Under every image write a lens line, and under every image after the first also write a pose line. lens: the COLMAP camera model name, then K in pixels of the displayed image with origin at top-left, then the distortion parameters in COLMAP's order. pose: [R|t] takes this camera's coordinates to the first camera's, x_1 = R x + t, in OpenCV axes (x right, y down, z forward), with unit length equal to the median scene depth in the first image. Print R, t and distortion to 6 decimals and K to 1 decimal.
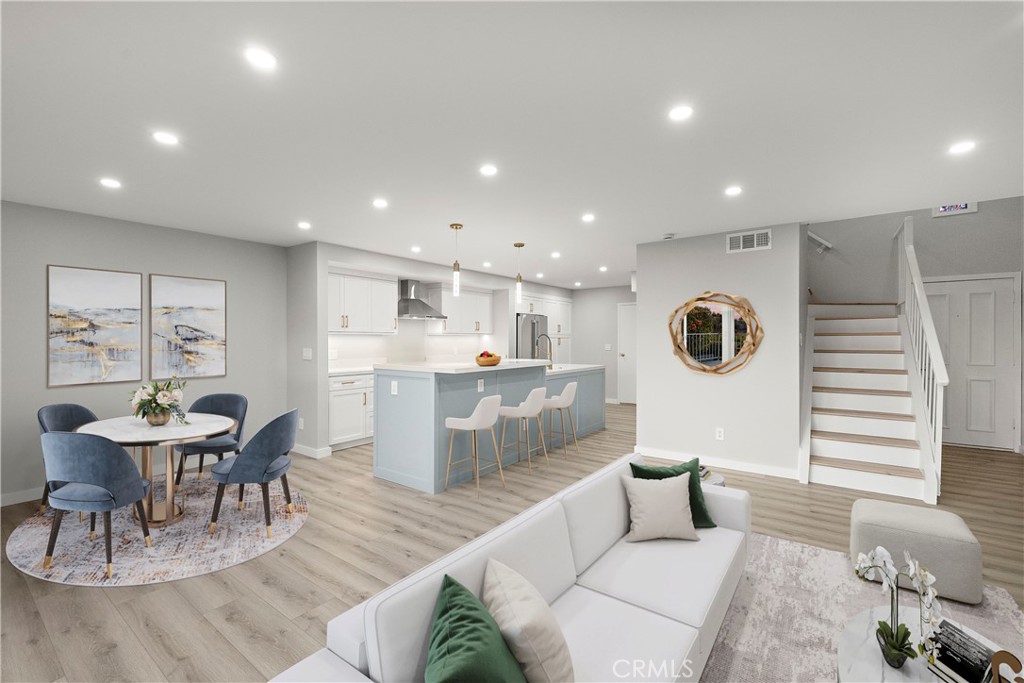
lens RADIAL K [[433.7, 0, 513.3], [0, 433.7, 339.9], [0, 0, 1]] dist [-0.001722, -0.000044]
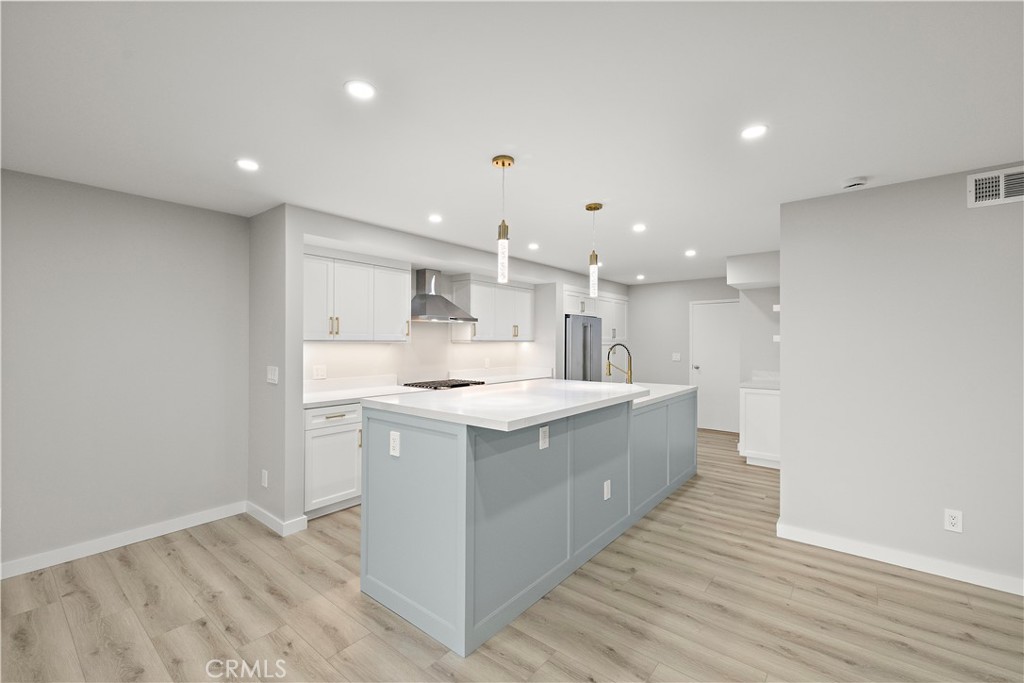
lens RADIAL K [[430.1, 0, 514.0], [0, 430.1, 337.3], [0, 0, 1]] dist [0.000981, 0.000011]
pose [[0.998799, 0.000906, -0.048978, -0.069954], [-0.001435, 0.999941, -0.010749, -0.017613], [0.048966, 0.010806, 0.998742, 0.341334]]
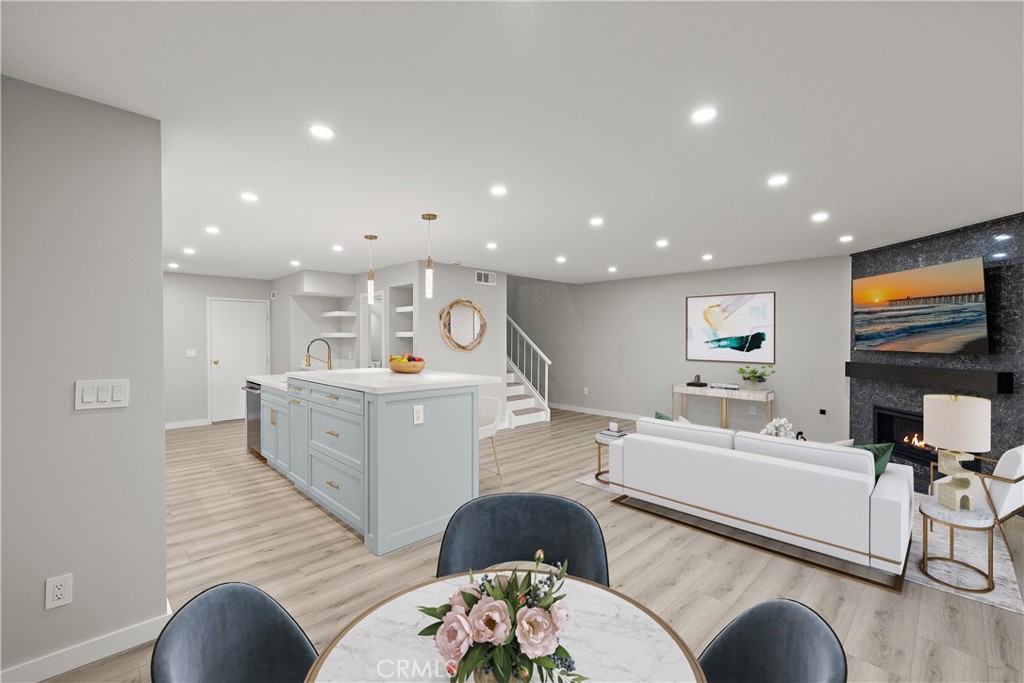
lens RADIAL K [[433.7, 0, 513.3], [0, 433.7, 339.9], [0, 0, 1]] dist [-0.001722, -0.000044]
pose [[0.157378, -0.003389, 0.987533, -0.761845], [-0.000276, 0.999994, 0.003475, -0.015470], [-0.987538, -0.000819, 0.157376, 0.556662]]
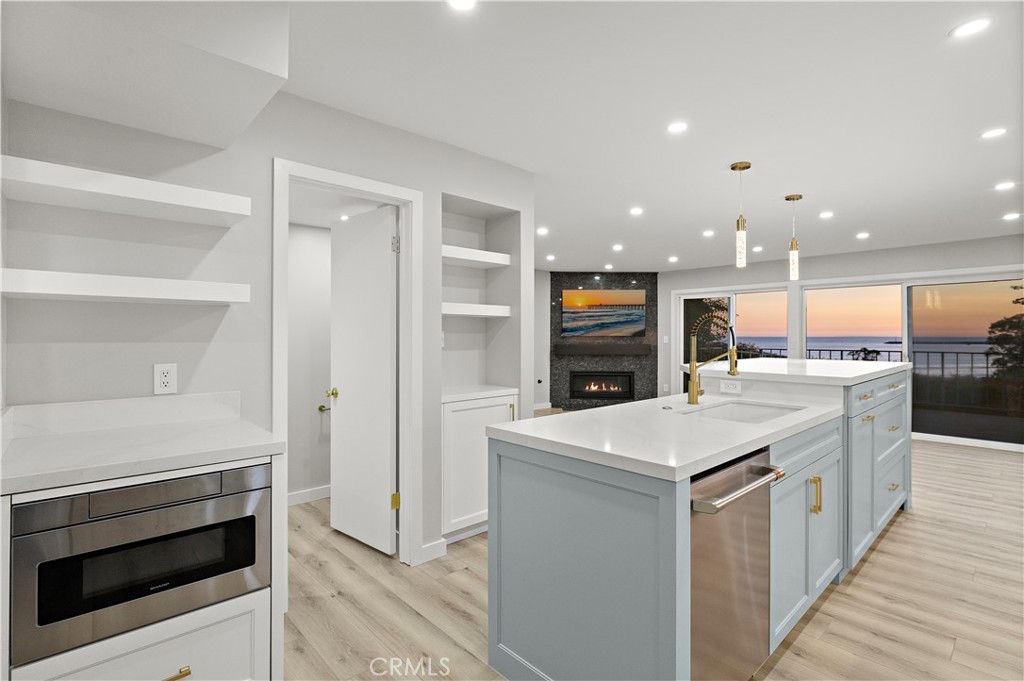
lens RADIAL K [[484.7, 0, 511.4], [0, 484.7, 334.8], [0, 0, 1]] dist [-0.002837, -0.000438]
pose [[-0.982796, 0.002644, 0.184677, 0.183149], [0.003149, 0.999992, 0.002441, 0.000251], [-0.184669, 0.002980, -0.982796, 1.608621]]
